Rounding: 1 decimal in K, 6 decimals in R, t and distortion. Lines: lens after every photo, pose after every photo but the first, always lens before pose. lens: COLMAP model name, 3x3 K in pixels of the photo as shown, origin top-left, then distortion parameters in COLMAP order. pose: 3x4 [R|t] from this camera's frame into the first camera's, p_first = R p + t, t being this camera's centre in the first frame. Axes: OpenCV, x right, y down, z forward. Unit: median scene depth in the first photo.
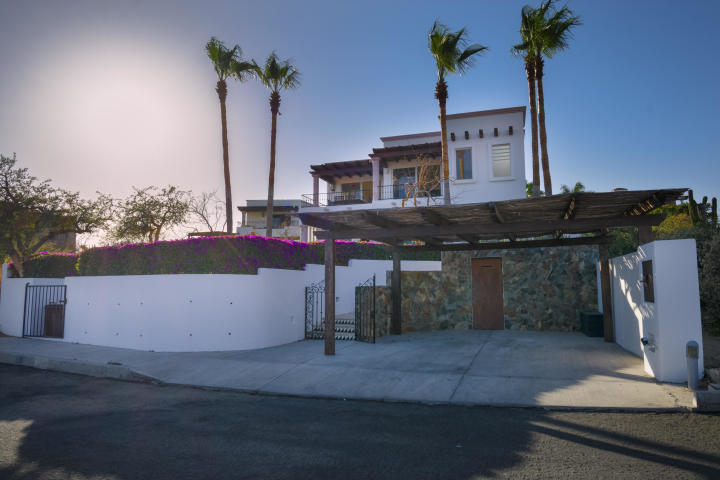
lens RADIAL K [[459.4, 0, 360.6], [0, 459.4, 240.2], [0, 0, 1]] dist [-0.013114, 0.002491]
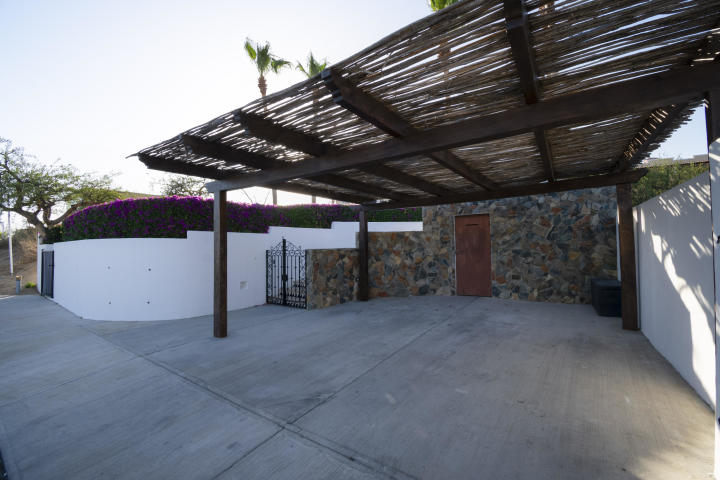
lens RADIAL K [[319.2, 0, 358.7], [0, 319.2, 242.0], [0, 0, 1]] dist [-0.001203, -0.002207]
pose [[0.972526, -0.014343, -0.232353, 0.216227], [0.033496, 0.996336, 0.078694, 0.036118], [0.230373, -0.084315, 0.969443, 0.377471]]
